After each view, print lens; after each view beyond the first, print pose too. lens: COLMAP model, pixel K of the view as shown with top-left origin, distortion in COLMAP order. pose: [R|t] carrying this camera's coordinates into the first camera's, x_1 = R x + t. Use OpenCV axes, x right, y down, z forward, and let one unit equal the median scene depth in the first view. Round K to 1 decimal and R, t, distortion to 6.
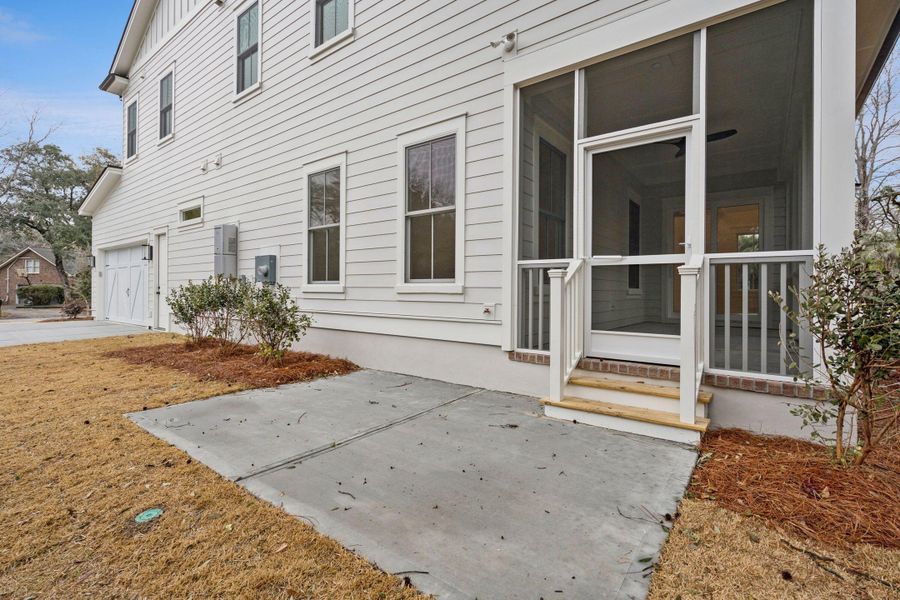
lens RADIAL K [[409.9, 0, 448.5], [0, 409.9, 293.7], [0, 0, 1]] dist [0.000302, -0.000278]
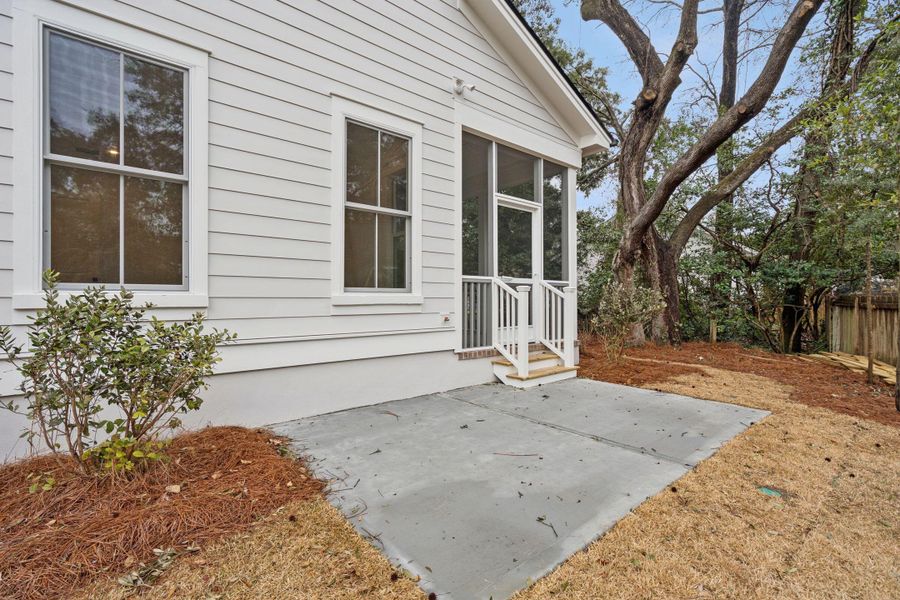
lens RADIAL K [[409.9, 0, 447.5], [0, 409.9, 300.2], [0, 0, 1]] dist [0.000302, -0.000278]
pose [[0.220768, -0.010969, 0.975265, -0.992835], [0.008606, 0.999920, 0.009299, -0.019978], [-0.975288, 0.006340, 0.220844, 0.776080]]
